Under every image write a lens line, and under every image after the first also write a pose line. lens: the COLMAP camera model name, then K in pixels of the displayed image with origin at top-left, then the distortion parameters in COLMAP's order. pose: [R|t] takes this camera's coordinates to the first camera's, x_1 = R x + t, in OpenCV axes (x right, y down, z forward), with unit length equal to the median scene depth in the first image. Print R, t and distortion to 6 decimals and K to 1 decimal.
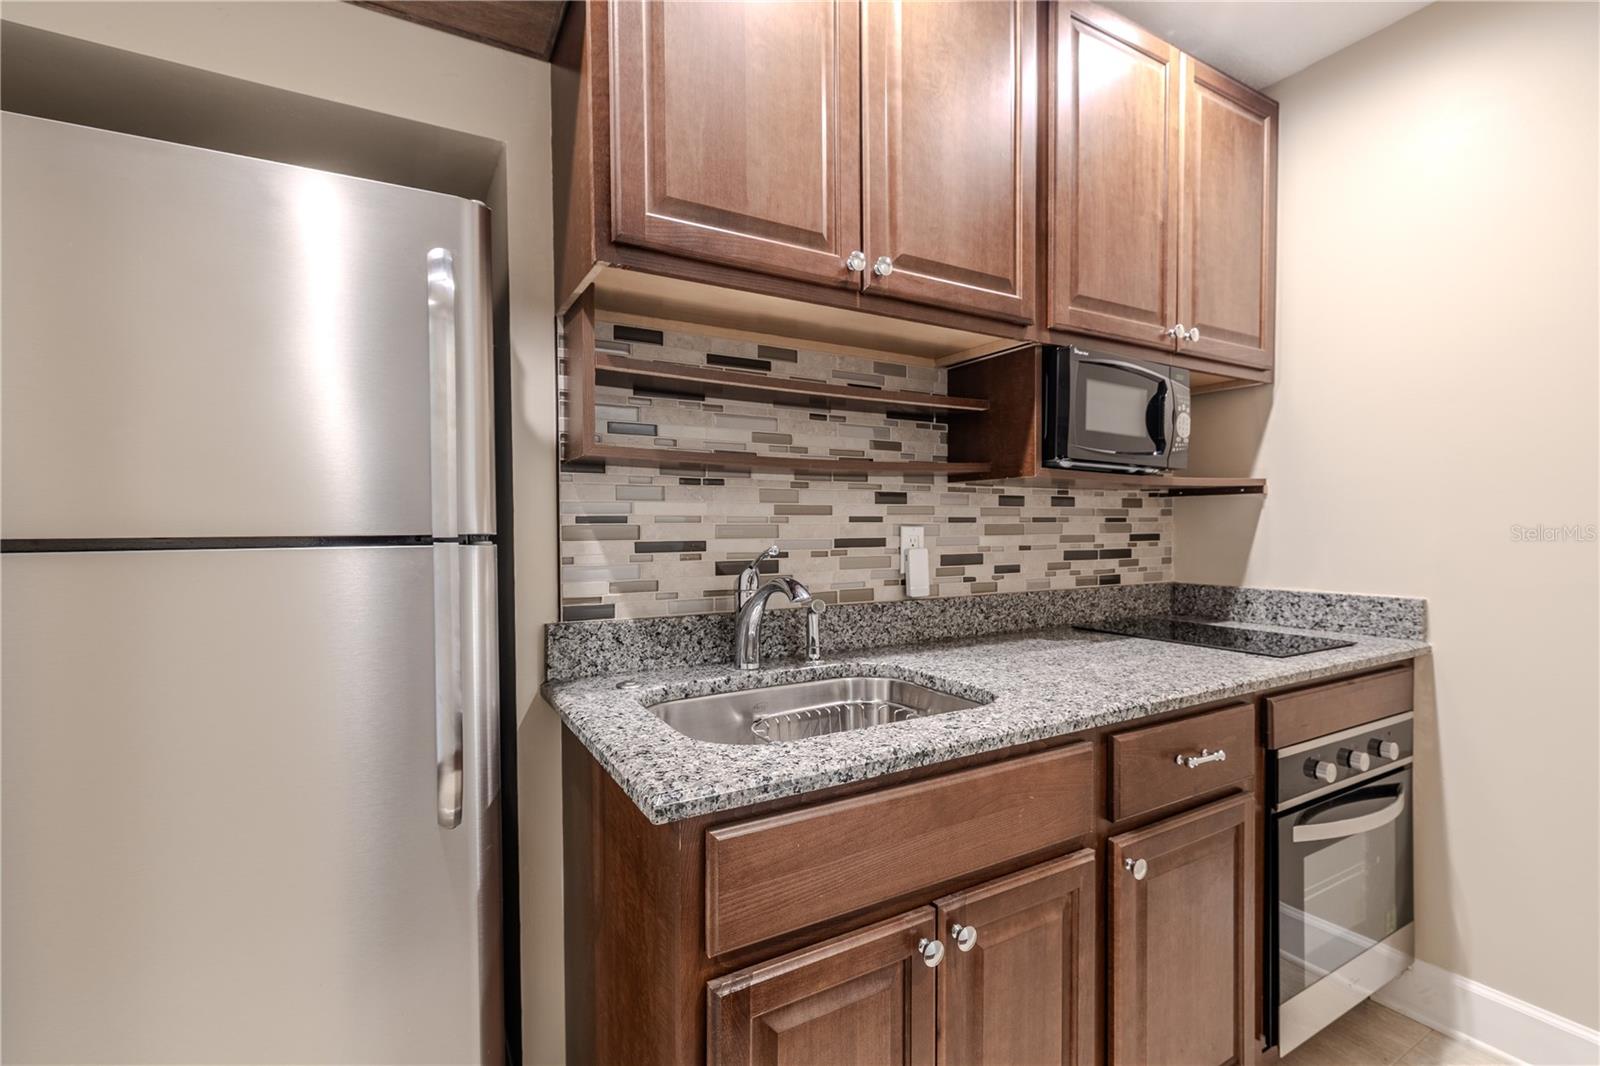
lens RADIAL K [[706.3, 0, 815.7], [0, 706.3, 540.3], [0, 0, 1]] dist [-0.000028, 0.000003]
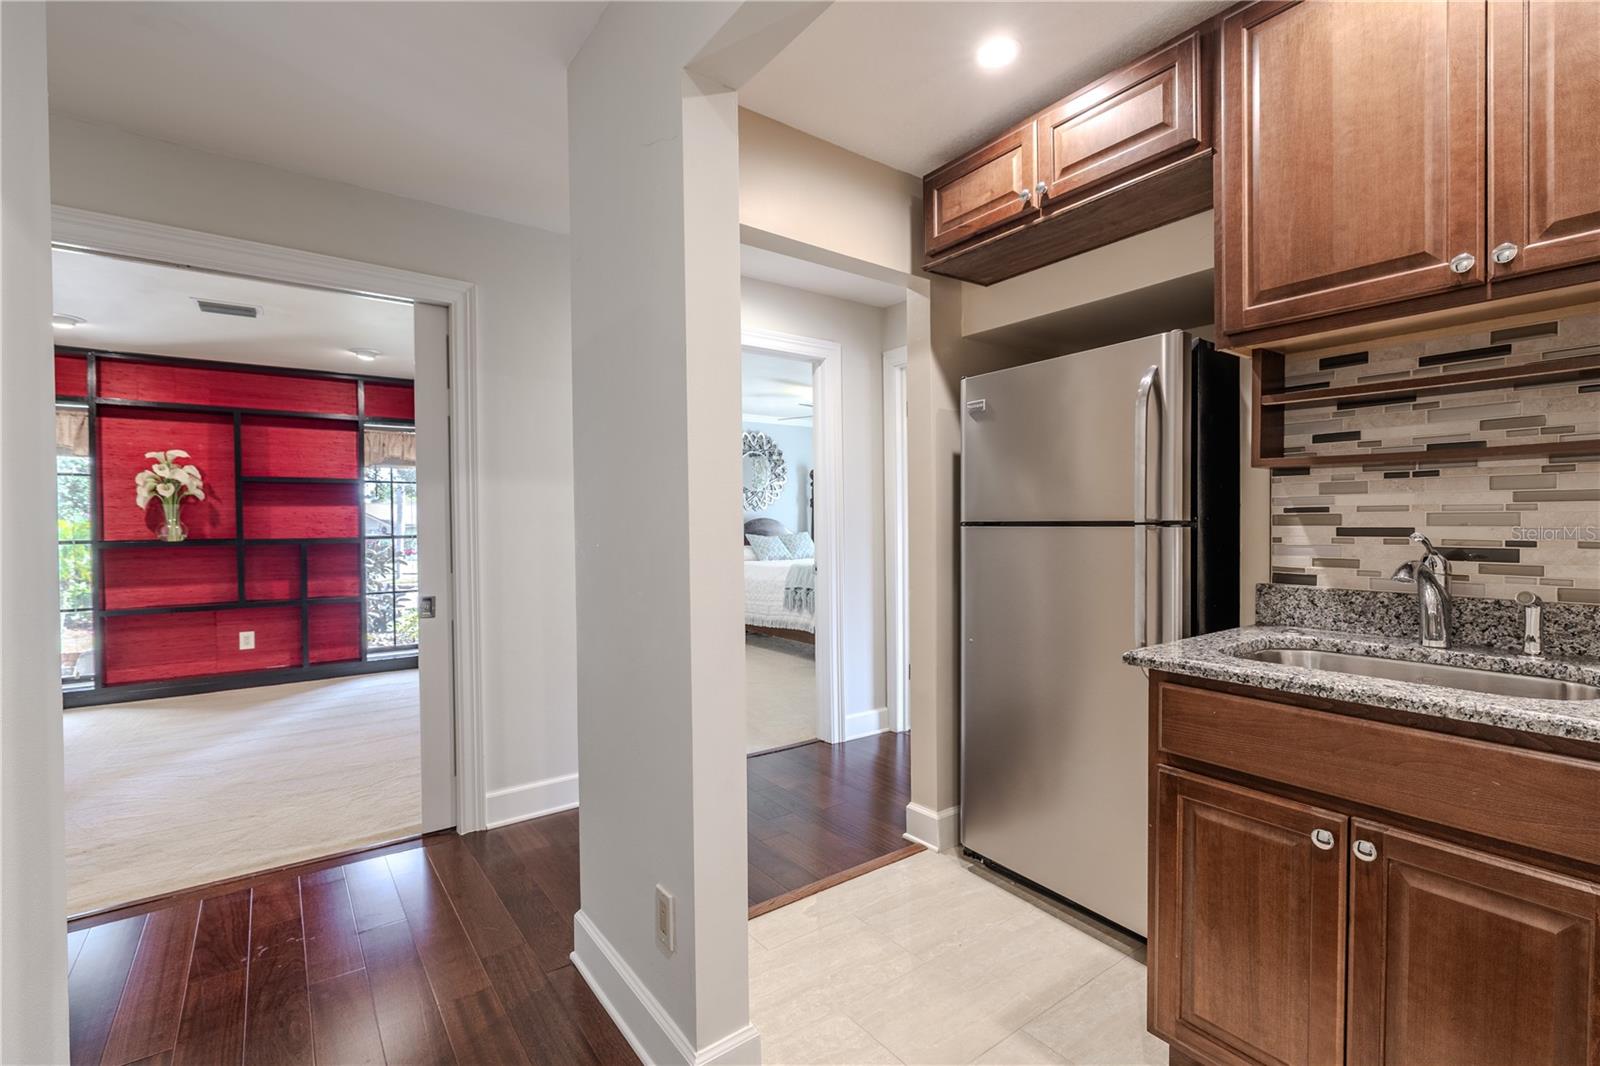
lens RADIAL K [[697.2, 0, 800.0], [0, 697.2, 533.0], [0, 0, 1]] dist [0.001909, 0.000330]
pose [[0.105675, 0.023851, -0.994115, 0.892431], [-0.009511, 0.999691, 0.022973, -0.007276], [0.994355, 0.007027, 0.105869, -0.078289]]
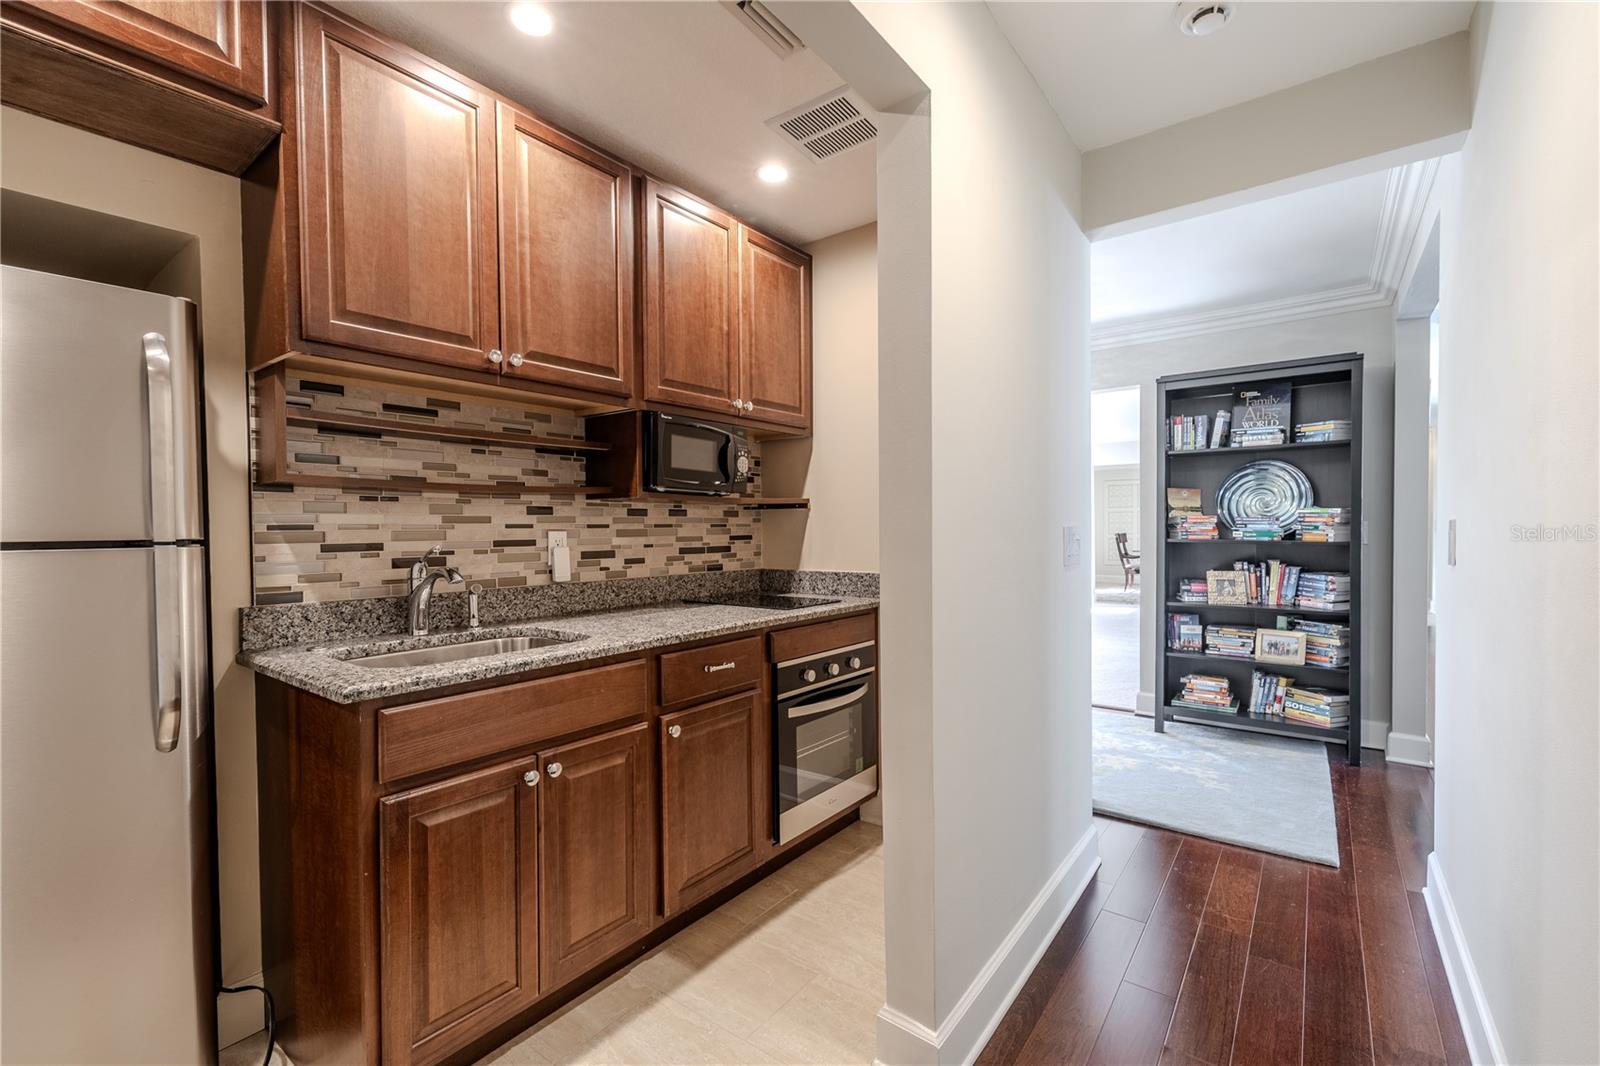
lens RADIAL K [[678.3, 0, 801.9], [0, 678.3, 541.0], [0, 0, 1]] dist [0.000580, 0.000133]
pose [[0.927885, -0.009687, 0.372740, 0.108973], [0.010226, 0.999948, 0.000531, 0.004886], [-0.372726, 0.003319, 0.927936, -0.525419]]
